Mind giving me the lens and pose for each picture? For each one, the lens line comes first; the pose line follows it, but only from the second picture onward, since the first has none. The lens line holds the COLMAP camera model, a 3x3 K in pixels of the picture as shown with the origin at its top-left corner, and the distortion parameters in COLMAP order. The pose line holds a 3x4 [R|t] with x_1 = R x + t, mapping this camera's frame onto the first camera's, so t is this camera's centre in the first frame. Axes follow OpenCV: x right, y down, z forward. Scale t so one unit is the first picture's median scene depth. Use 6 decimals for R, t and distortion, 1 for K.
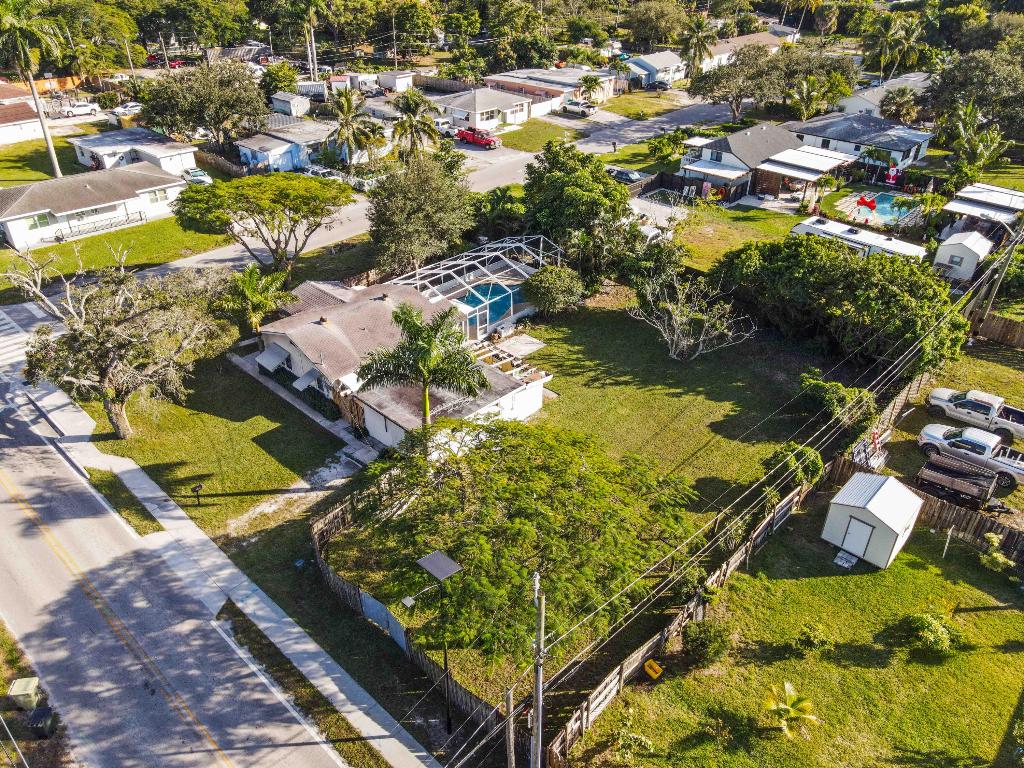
lens RADIAL K [[750.6, 0, 504.7], [0, 750.6, 381.7], [0, 0, 1]] dist [0.022145, -0.002981]
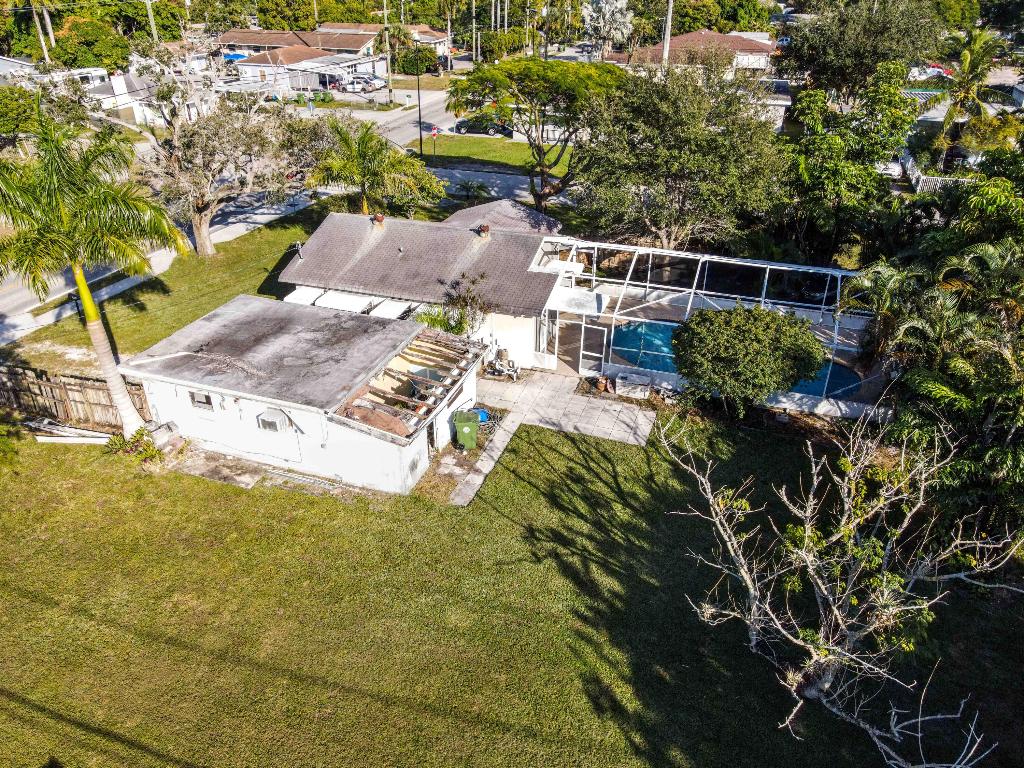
lens RADIAL K [[750.6, 0, 505.2], [0, 750.6, 387.6], [0, 0, 1]] dist [0.022145, -0.002981]
pose [[0.413634, 0.443703, -0.795006, 0.444536], [-0.476732, 0.849482, 0.226069, -0.168939], [0.775651, 0.285495, 0.562902, 0.782539]]
